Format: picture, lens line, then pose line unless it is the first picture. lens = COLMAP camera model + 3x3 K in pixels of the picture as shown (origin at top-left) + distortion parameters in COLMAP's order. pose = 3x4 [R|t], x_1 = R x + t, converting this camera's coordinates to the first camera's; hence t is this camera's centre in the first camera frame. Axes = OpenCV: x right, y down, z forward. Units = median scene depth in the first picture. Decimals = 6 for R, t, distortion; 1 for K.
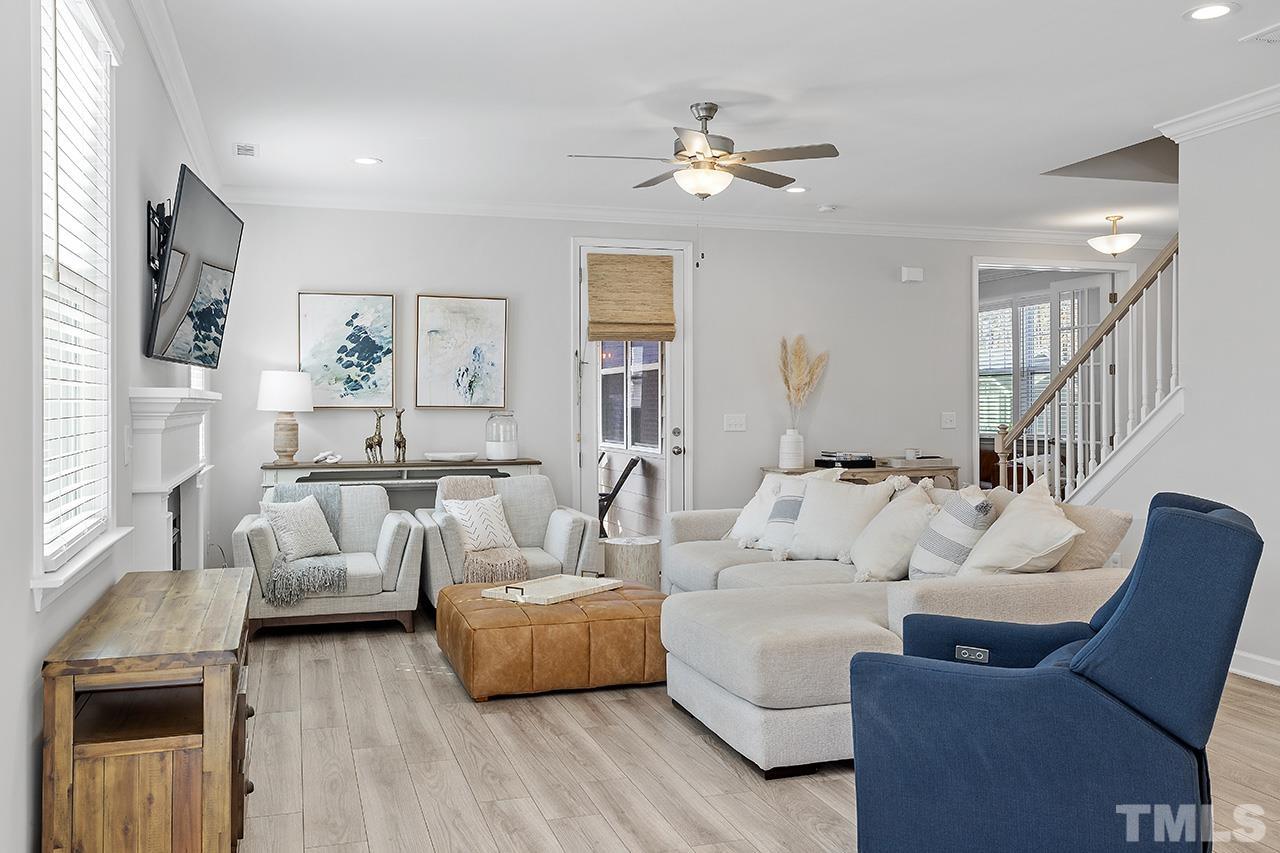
lens RADIAL K [[1103.9, 0, 640.0], [0, 1103.9, 426.5], [0, 0, 1]] dist [-0.001441, -0.000966]
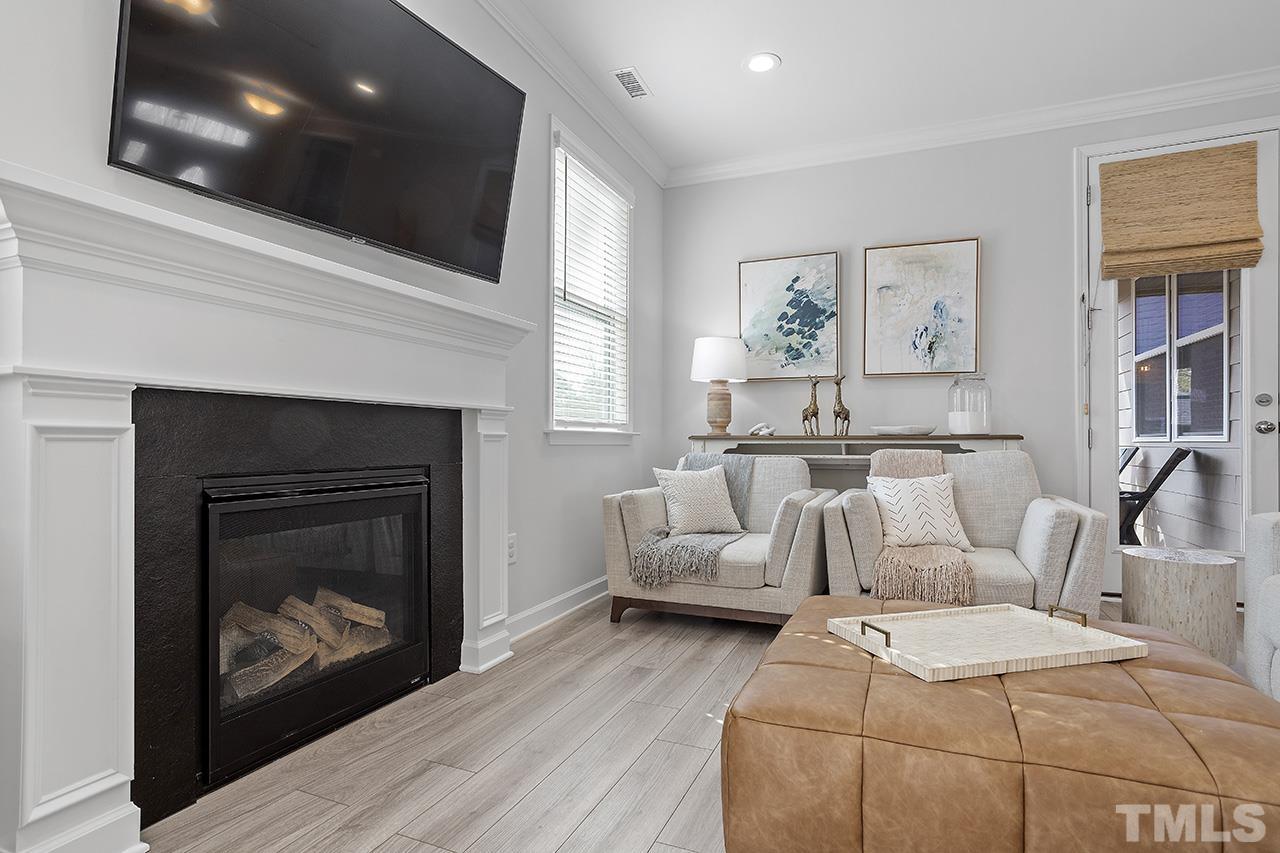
lens RADIAL K [[652.5, 0, 637.9], [0, 652.5, 438.7], [0, 0, 1]] dist [-0.044290, 0.028756]
pose [[0.758218, -0.001209, -0.652000, -0.001526], [-0.016361, 0.999648, -0.020881, 0.047887], [0.651796, 0.026499, 0.757931, 0.499211]]
